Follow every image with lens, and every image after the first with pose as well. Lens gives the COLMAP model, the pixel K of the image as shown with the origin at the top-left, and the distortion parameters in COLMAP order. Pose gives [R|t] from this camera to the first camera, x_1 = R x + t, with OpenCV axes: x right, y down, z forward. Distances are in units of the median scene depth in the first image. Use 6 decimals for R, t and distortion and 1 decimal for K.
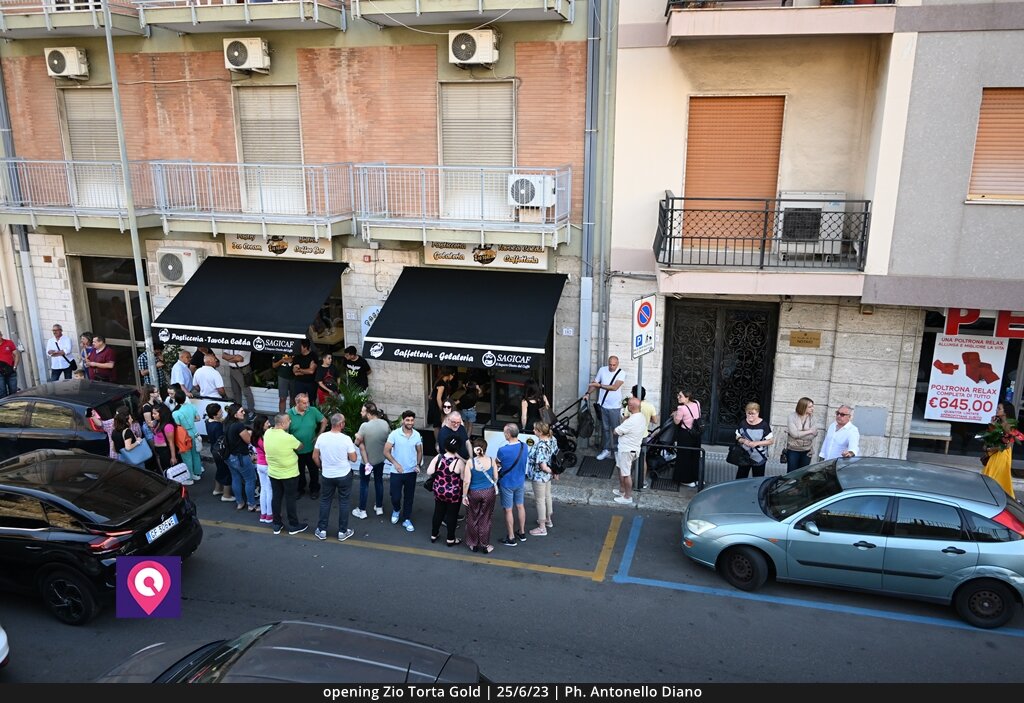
lens RADIAL K [[807.8, 0, 507.7], [0, 807.8, 344.0], [0, 0, 1]] dist [-0.001316, -0.004268]
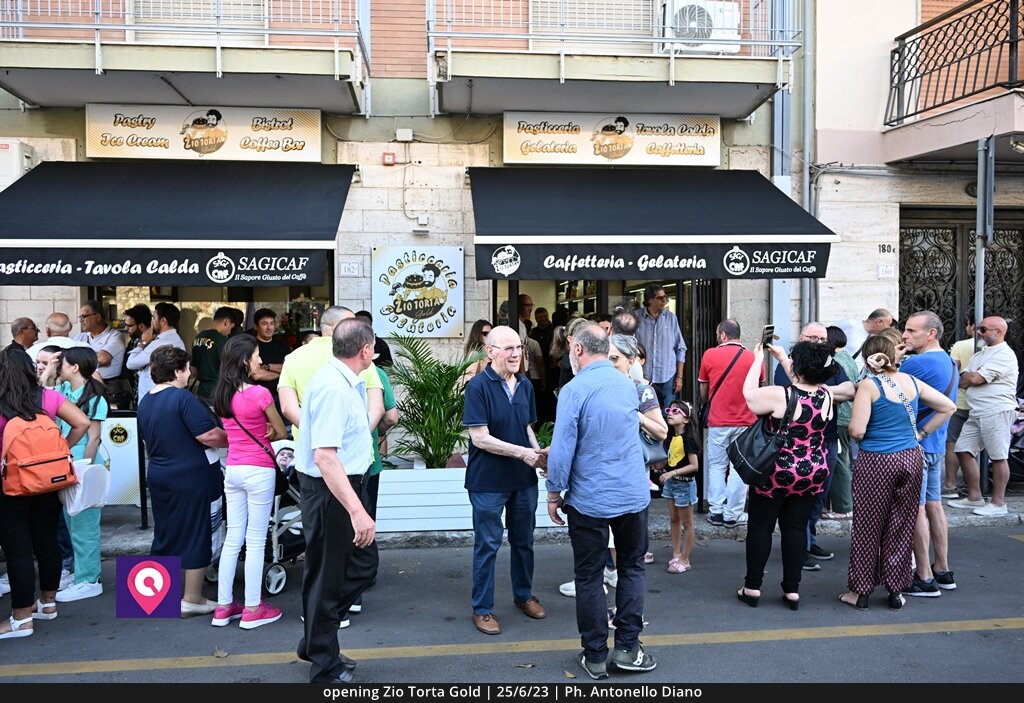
lens RADIAL K [[807.8, 0, 507.7], [0, 807.8, 344.0], [0, 0, 1]] dist [-0.001316, -0.004268]
pose [[0.934374, -0.013482, 0.356039, -0.320620], [0.098179, 0.970340, -0.220912, 0.157909], [-0.342500, 0.241370, 0.907984, 0.544305]]
